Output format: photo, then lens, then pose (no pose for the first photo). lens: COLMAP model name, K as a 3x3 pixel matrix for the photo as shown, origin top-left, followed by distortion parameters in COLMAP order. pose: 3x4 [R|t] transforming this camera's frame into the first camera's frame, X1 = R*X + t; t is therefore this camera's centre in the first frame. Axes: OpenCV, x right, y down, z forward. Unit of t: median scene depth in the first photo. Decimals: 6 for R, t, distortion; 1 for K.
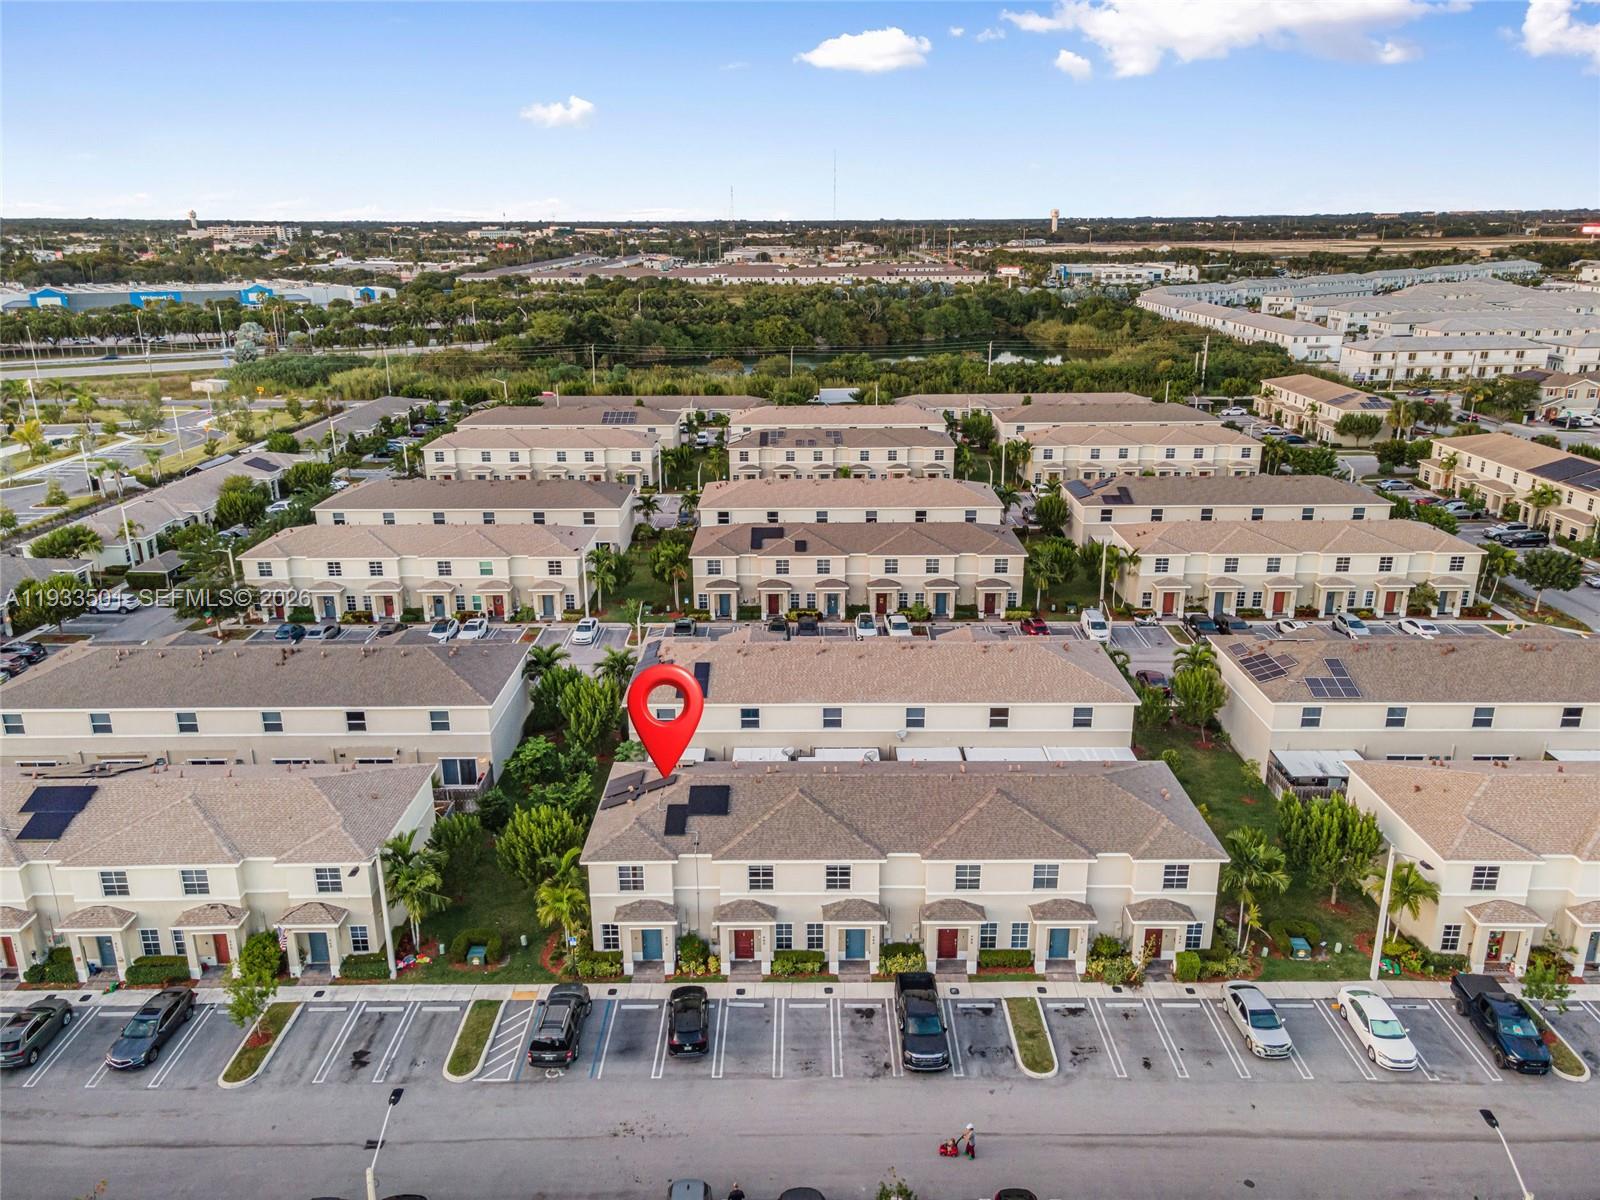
lens RADIAL K [[1152.2, 0, 800.0], [0, 1152.2, 600.0], [0, 0, 1]] dist [0.020888, 0.037571]
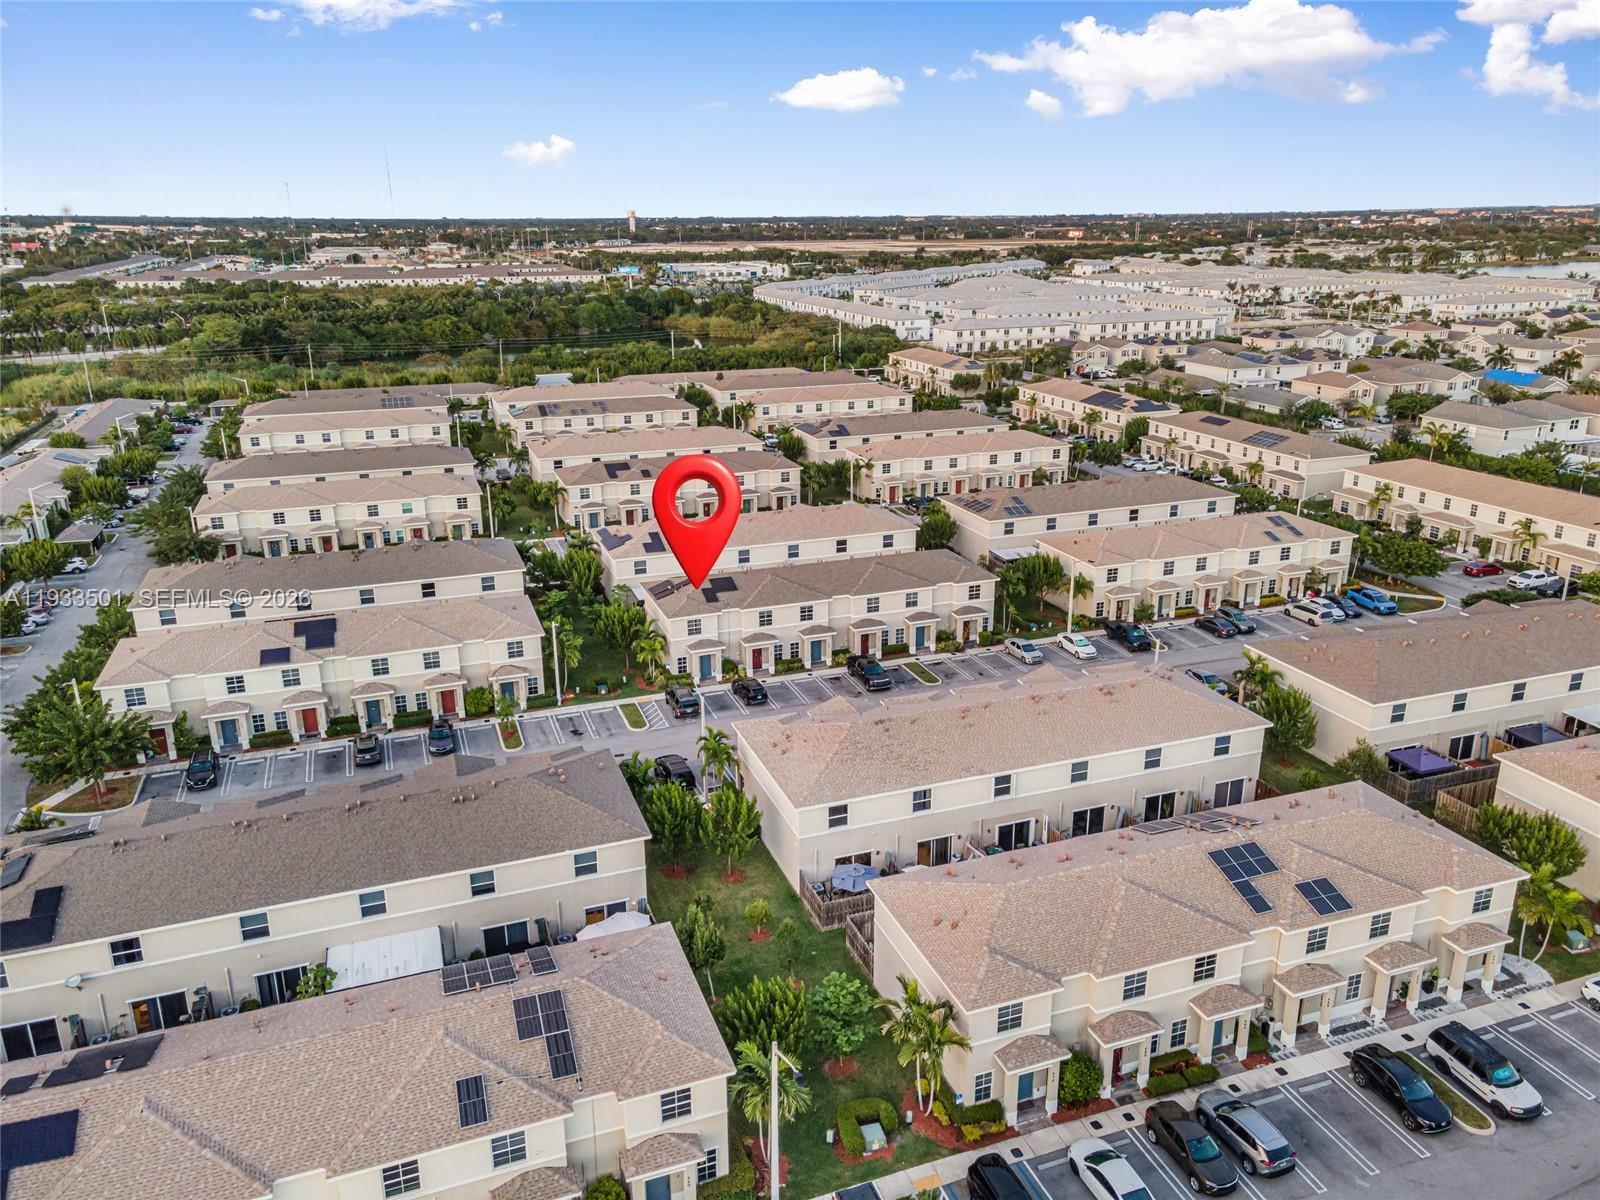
lens RADIAL K [[1152.2, 0, 800.0], [0, 1152.2, 600.0], [0, 0, 1]] dist [0.020888, 0.037571]
pose [[0.938519, -0.109072, 0.327543, -0.150229], [0.108856, 0.993875, 0.019052, 0.049839], [-0.327615, 0.017775, 0.944644, -0.182704]]
